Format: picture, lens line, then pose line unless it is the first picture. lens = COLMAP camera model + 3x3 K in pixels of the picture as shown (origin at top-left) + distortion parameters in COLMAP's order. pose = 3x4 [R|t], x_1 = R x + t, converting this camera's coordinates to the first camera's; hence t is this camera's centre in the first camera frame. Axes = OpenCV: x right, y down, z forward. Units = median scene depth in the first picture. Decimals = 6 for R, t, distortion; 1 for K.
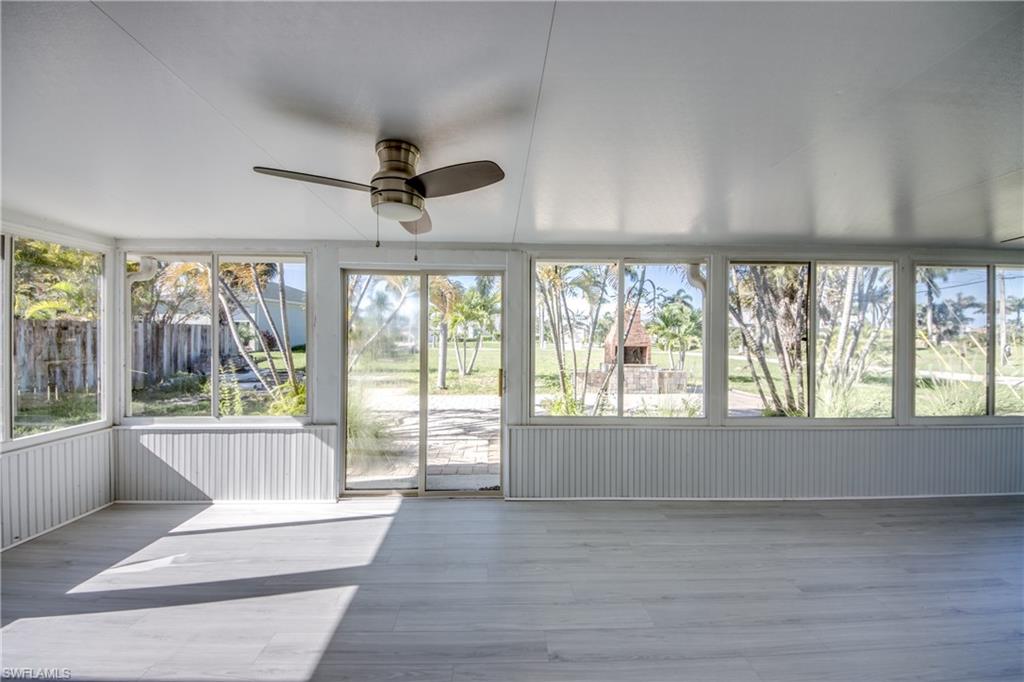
lens RADIAL K [[399.8, 0, 495.7], [0, 399.8, 336.1], [0, 0, 1]] dist [0.006371, -0.009377]
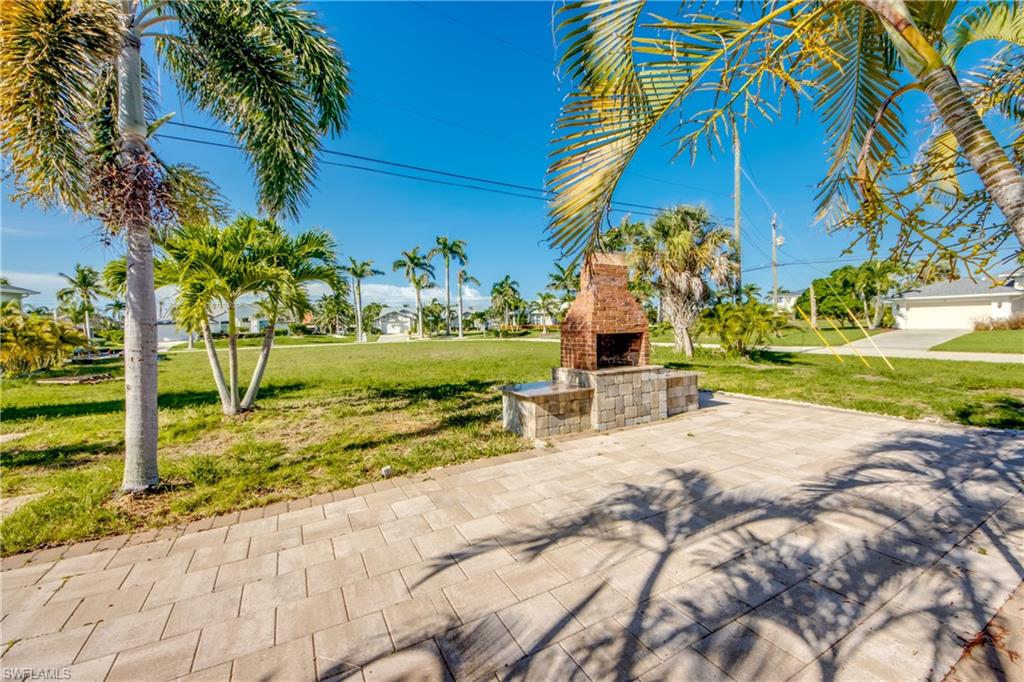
lens RADIAL K [[399.8, 0, 525.3], [0, 399.8, 341.9], [0, 0, 1]] dist [0.006371, -0.009377]
pose [[0.864725, -0.049784, 0.499772, -0.079336], [0.029553, 0.998395, 0.048319, 0.025921], [-0.501375, -0.027013, 0.864808, 1.881889]]
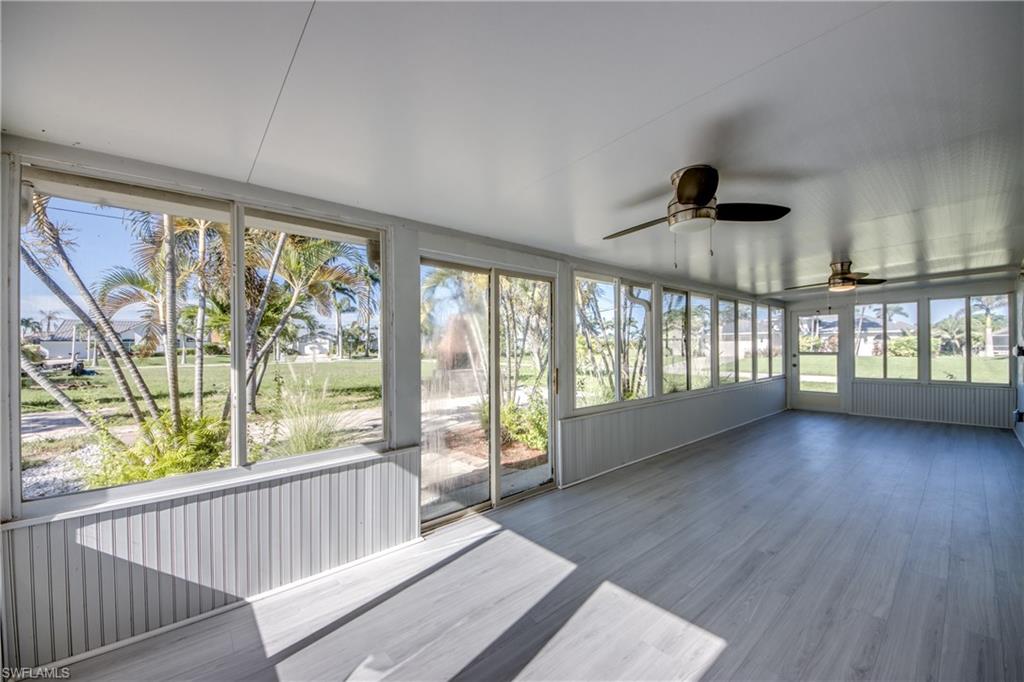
lens RADIAL K [[399.8, 0, 515.8], [0, 399.8, 342.6], [0, 0, 1]] dist [0.006371, -0.009377]
pose [[0.767073, -0.004289, 0.641545, -0.770747], [0.011045, 0.999918, -0.006521, 0.018425], [-0.641464, 0.012088, 0.767058, 0.241950]]
